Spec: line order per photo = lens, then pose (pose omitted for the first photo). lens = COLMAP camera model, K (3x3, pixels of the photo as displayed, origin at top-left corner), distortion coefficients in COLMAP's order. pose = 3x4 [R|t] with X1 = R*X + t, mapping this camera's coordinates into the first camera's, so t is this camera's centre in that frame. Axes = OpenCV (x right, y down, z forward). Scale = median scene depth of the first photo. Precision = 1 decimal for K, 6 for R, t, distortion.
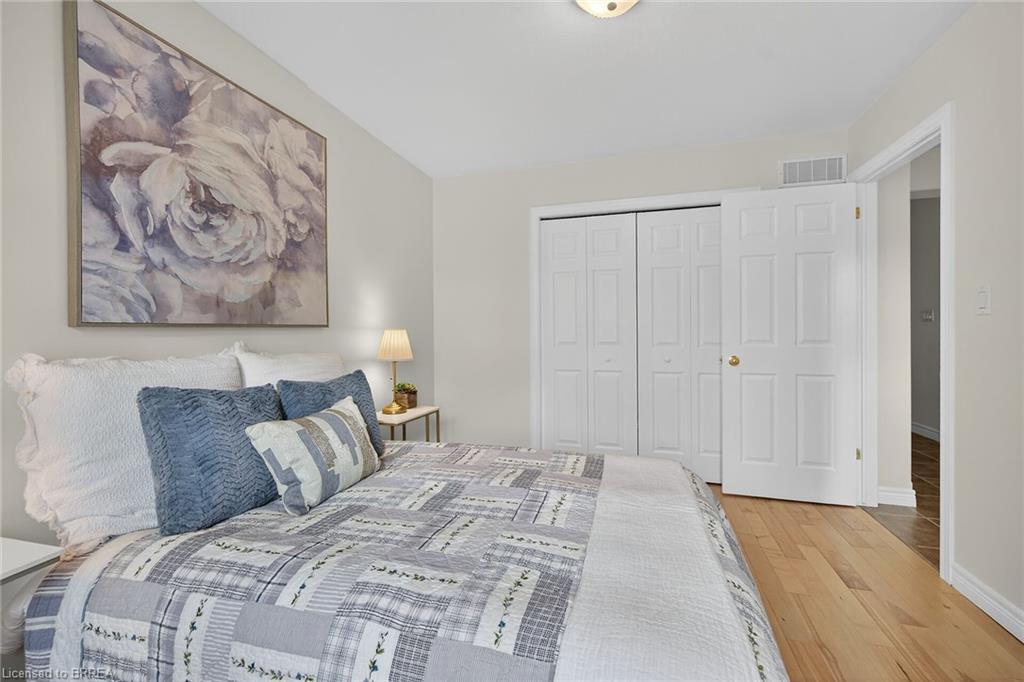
lens RADIAL K [[406.9, 0, 515.8], [0, 406.9, 334.7], [0, 0, 1]] dist [-0.001907, -0.000208]
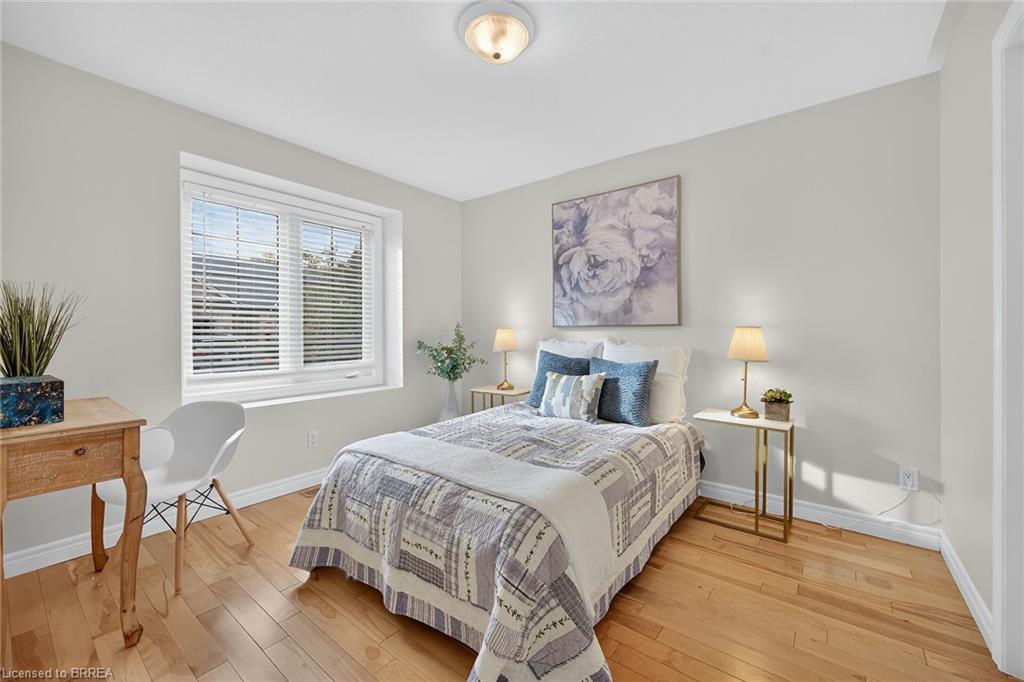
lens RADIAL K [[406.9, 0, 512.9], [0, 406.9, 333.6], [0, 0, 1]] dist [-0.001907, -0.000208]
pose [[-0.369984, 0.013431, -0.928941, 1.211446], [-0.007414, 0.999821, 0.017409, -0.017875], [0.929009, 0.013328, -0.369818, 1.348143]]
